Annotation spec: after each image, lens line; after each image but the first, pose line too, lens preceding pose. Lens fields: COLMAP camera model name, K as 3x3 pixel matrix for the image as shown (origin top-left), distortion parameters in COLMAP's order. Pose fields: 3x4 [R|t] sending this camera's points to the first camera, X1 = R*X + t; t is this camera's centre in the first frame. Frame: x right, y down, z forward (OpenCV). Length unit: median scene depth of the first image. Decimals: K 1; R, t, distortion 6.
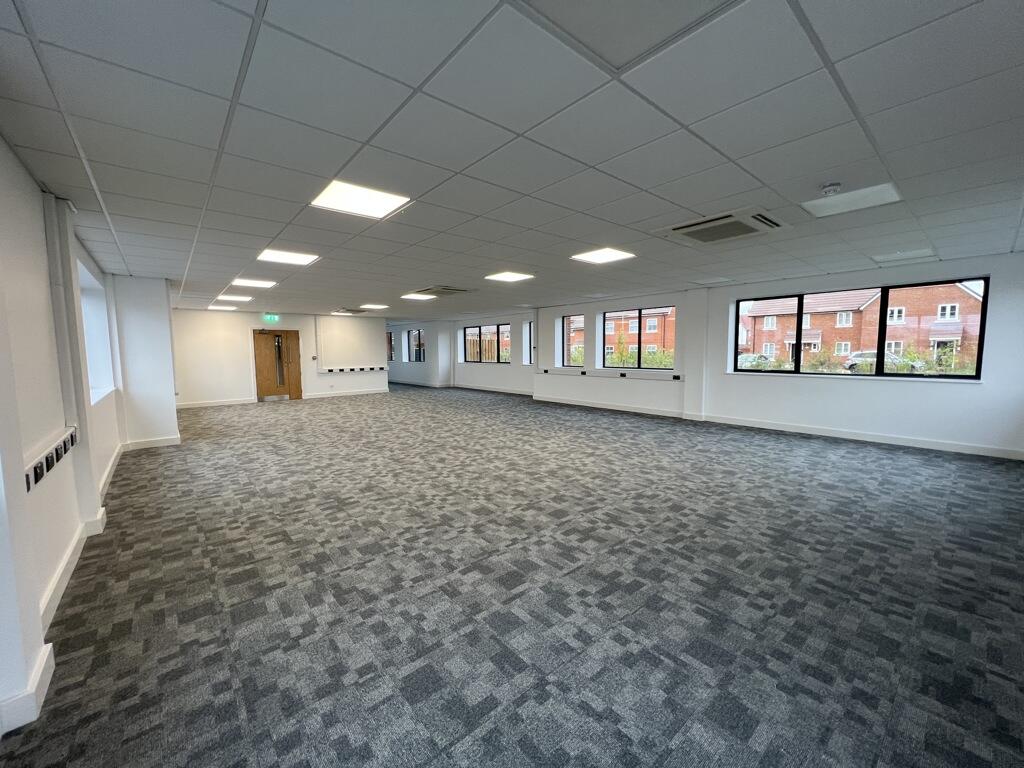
lens RADIAL K [[409.0, 0, 514.3], [0, 409.0, 383.0], [0, 0, 1]] dist [0.000814, 0.001279]
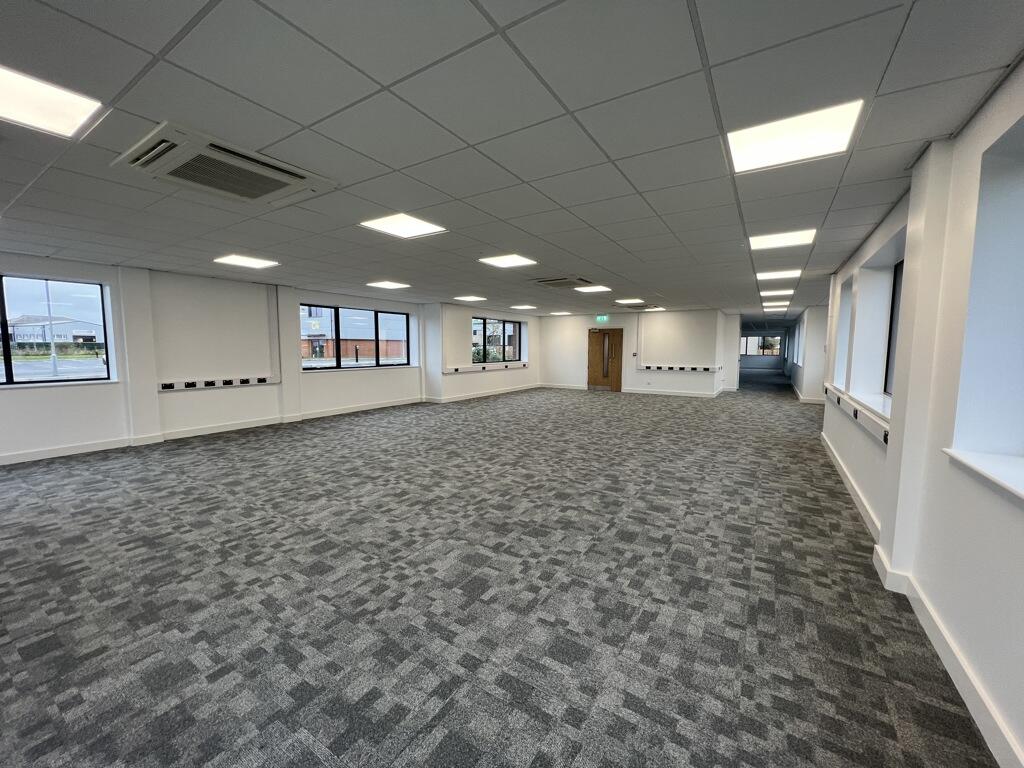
lens RADIAL K [[409.0, 0, 514.8], [0, 409.0, 389.8], [0, 0, 1]] dist [0.000814, 0.001279]
pose [[0.285535, 0.110456, -0.951982, 1.054720], [-0.083723, 0.992413, 0.090036, -0.098399], [0.954704, 0.053994, 0.292616, 1.018816]]
